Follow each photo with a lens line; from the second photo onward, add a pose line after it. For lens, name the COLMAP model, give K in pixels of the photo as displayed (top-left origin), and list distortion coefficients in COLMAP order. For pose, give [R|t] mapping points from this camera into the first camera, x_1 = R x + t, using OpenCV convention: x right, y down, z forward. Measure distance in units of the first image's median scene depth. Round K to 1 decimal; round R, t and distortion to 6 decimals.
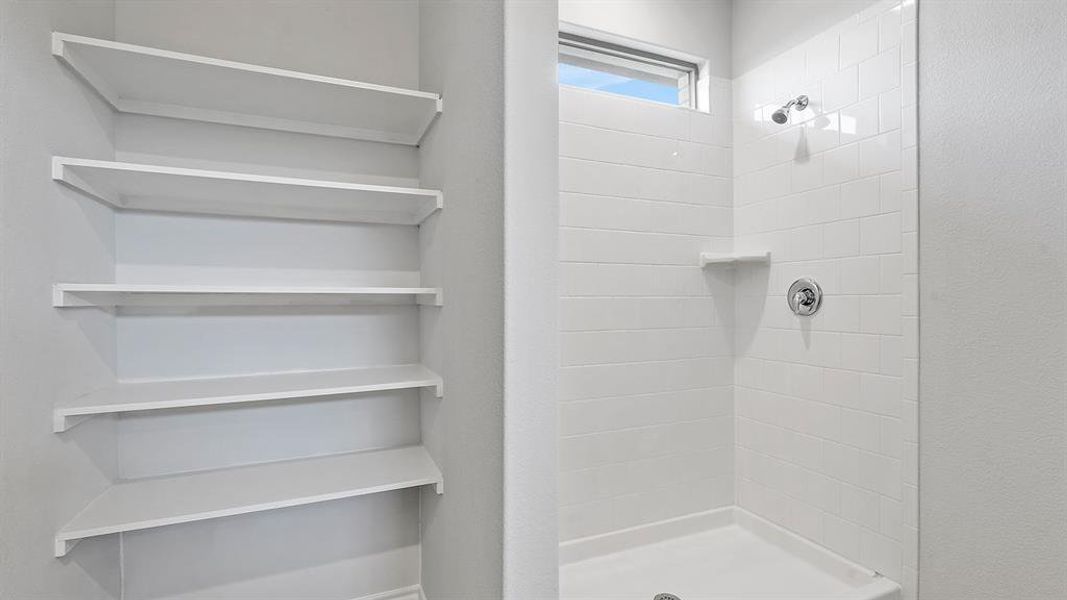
lens RADIAL K [[489.6, 0, 530.3], [0, 489.6, 304.2], [0, 0, 1]] dist [0.001093, -0.000391]
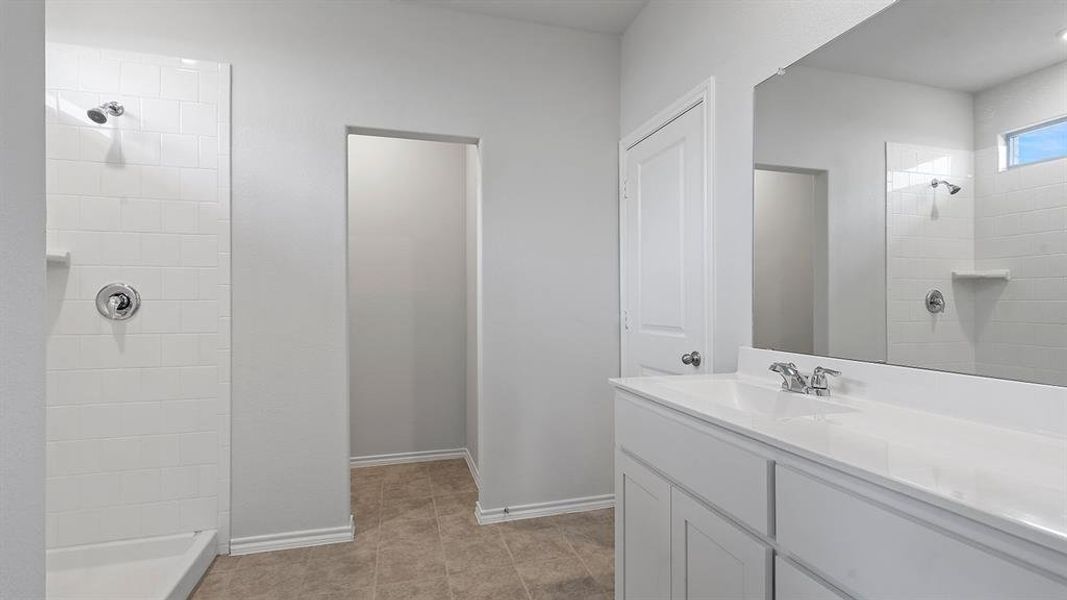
lens RADIAL K [[489.6, 0, 530.0], [0, 489.6, 301.3], [0, 0, 1]] dist [0.001093, -0.000391]
pose [[0.121284, 0.007740, 0.992588, -0.341672], [0.004226, 0.999957, -0.008313, -0.003530], [-0.992609, 0.005203, 0.121246, 0.033976]]
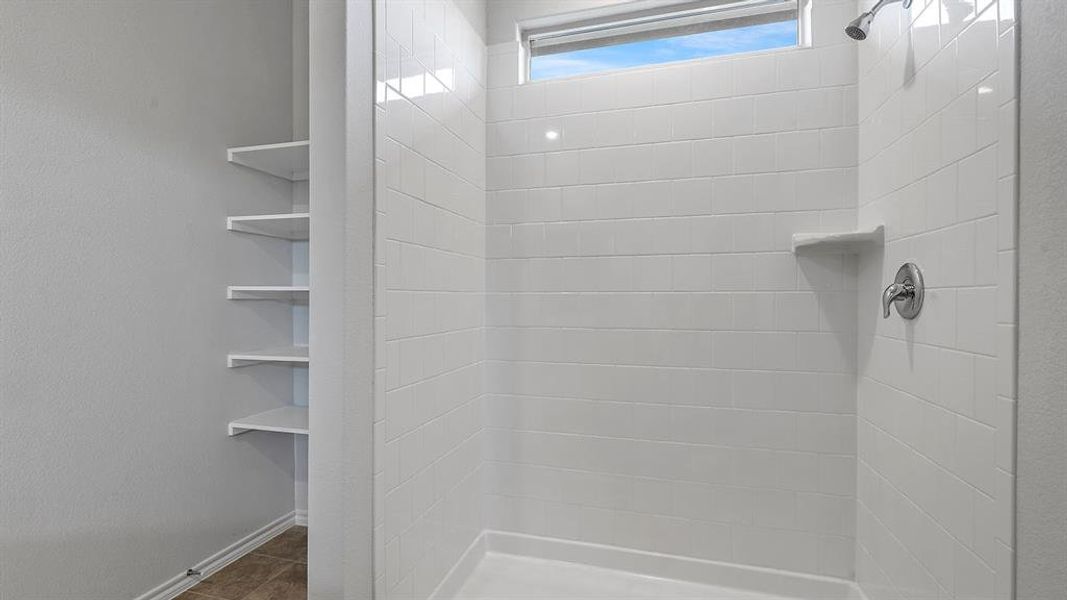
lens RADIAL K [[489.6, 0, 526.0], [0, 489.6, 302.8], [0, 0, 1]] dist [0.001093, -0.000391]
pose [[0.771087, 0.008813, -0.636669, 0.583302], [-0.006023, 0.999960, 0.006547, -0.000137], [0.636702, -0.001214, 0.771109, 0.163399]]
